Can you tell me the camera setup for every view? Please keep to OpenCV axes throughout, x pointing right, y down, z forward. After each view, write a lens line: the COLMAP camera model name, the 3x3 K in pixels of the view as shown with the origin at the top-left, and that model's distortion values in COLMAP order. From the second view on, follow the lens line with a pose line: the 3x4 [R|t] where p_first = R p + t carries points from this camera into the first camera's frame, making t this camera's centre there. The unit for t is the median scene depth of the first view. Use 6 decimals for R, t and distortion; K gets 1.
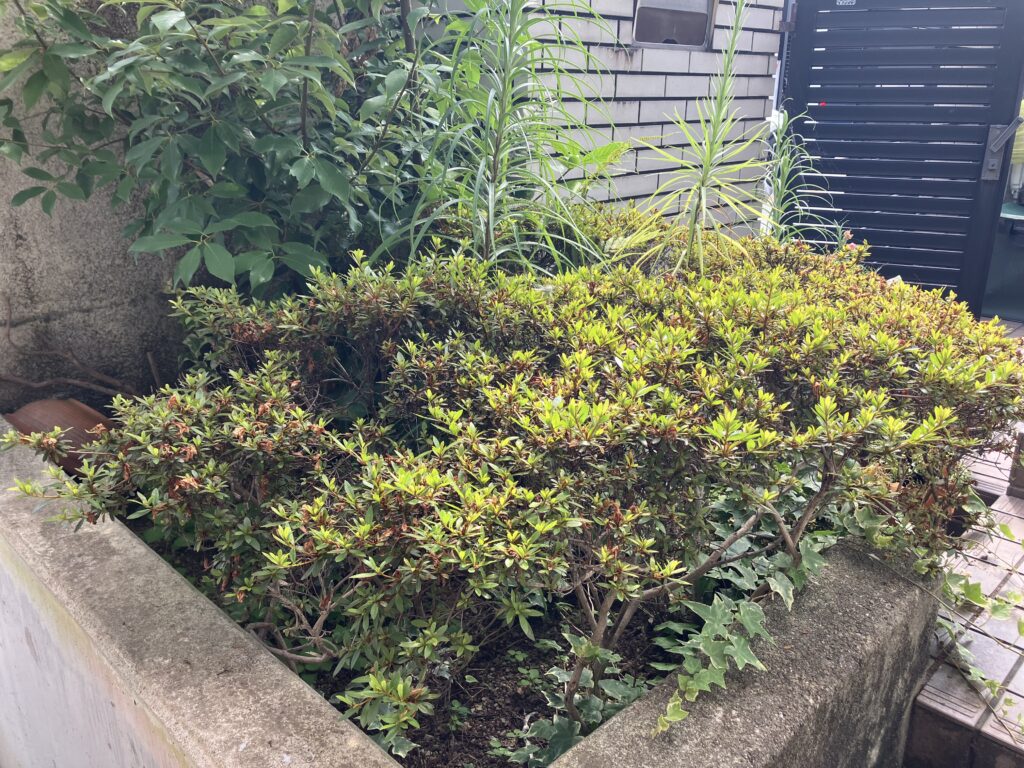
lens RADIAL K [[841.5, 0, 516.9], [0, 841.5, 365.3], [0, 0, 1]] dist [0.001320, 0.002471]
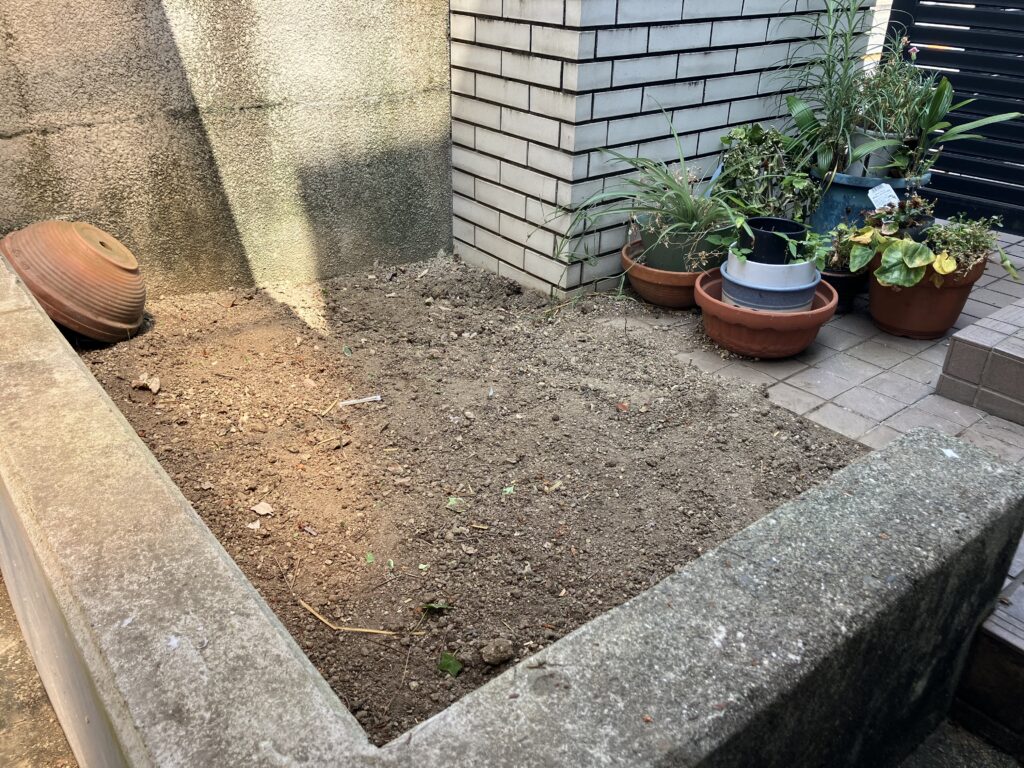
lens RADIAL K [[841.5, 0, 516.9], [0, 841.5, 365.3], [0, 0, 1]] dist [0.001320, 0.002471]
pose [[0.994186, 0.064287, -0.086384, 0.098517], [-0.049795, 0.985774, 0.160529, 0.048080], [0.095475, -0.155295, 0.983244, 0.237941]]
